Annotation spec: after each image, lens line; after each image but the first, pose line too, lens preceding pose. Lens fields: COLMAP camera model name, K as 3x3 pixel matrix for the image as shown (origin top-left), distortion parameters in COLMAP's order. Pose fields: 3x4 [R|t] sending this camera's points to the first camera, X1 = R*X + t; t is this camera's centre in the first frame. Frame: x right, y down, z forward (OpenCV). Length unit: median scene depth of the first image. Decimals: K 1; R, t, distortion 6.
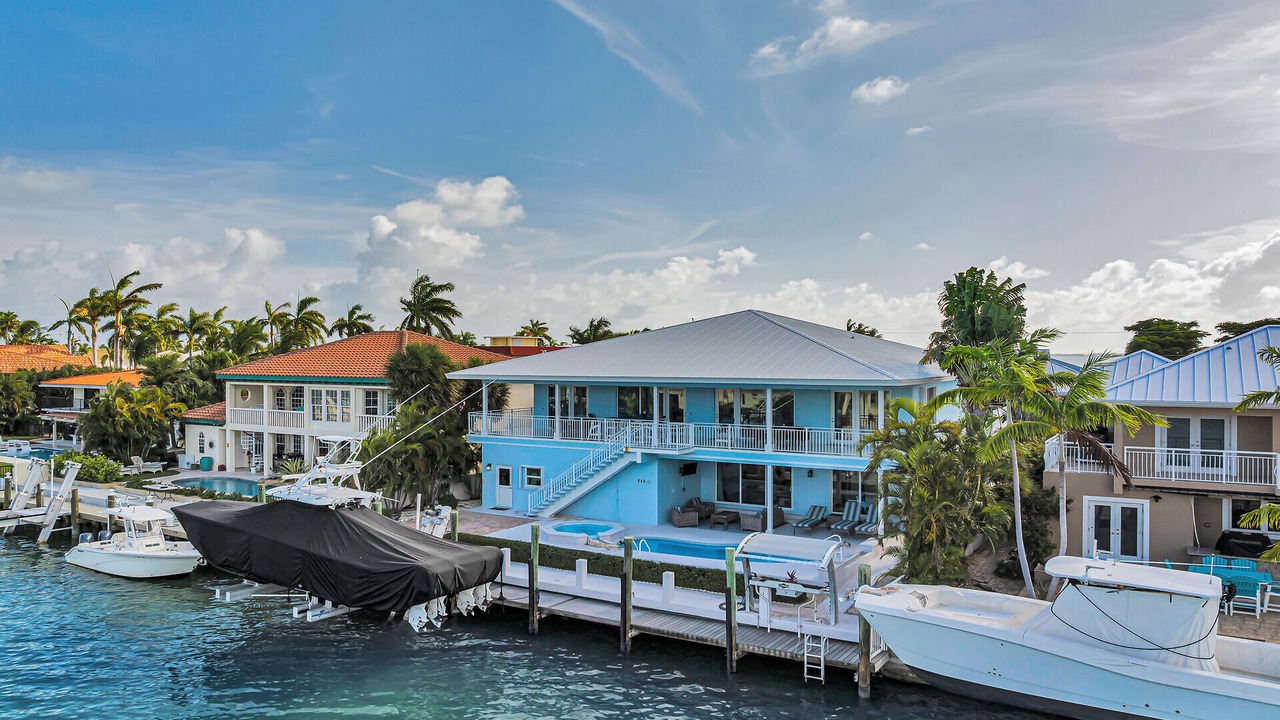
lens RADIAL K [[888.0, 0, 640.0], [0, 888.0, 360.0], [0, 0, 1]] dist [-0.027650, 0.007936]
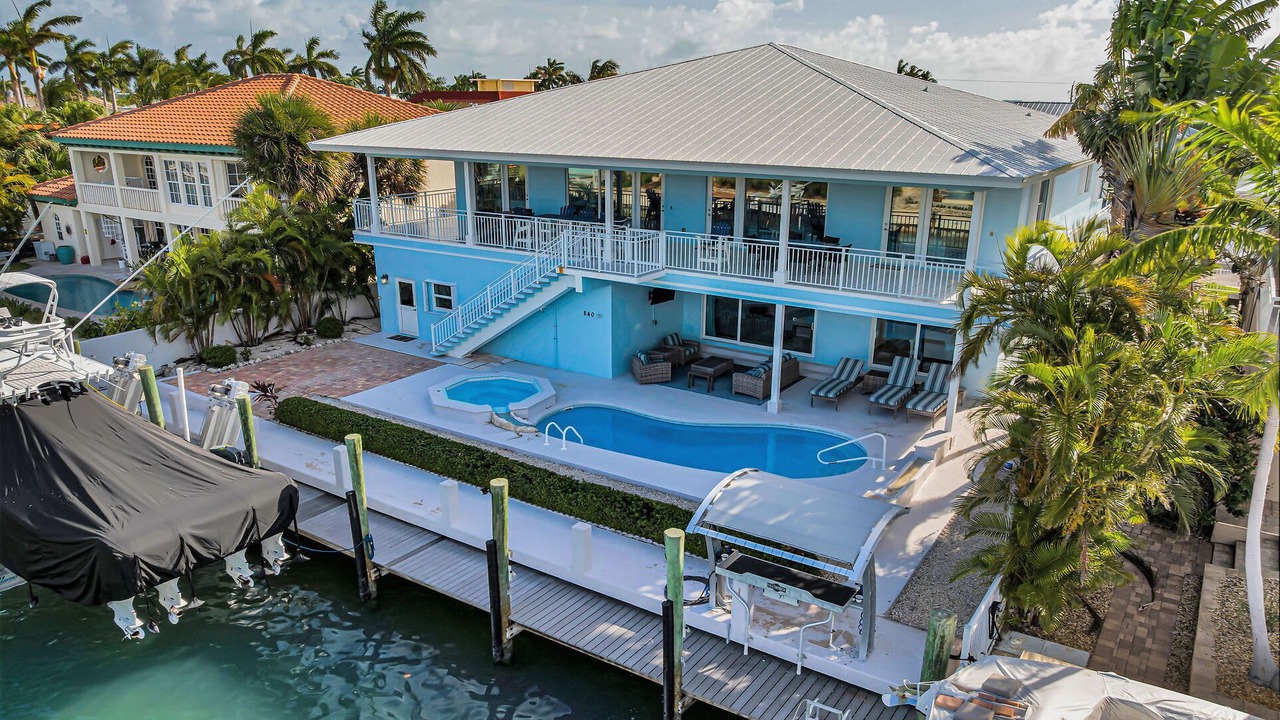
lens RADIAL K [[807.9, 0, 640.0], [0, 807.9, 360.0], [0, 0, 1]] dist [-0.026318, 0.000501]
pose [[0.998375, 0.023113, -0.052096, 0.069602], [-0.005912, 0.951147, 0.308681, -0.018134], [0.056686, -0.307871, 0.949738, 0.392934]]
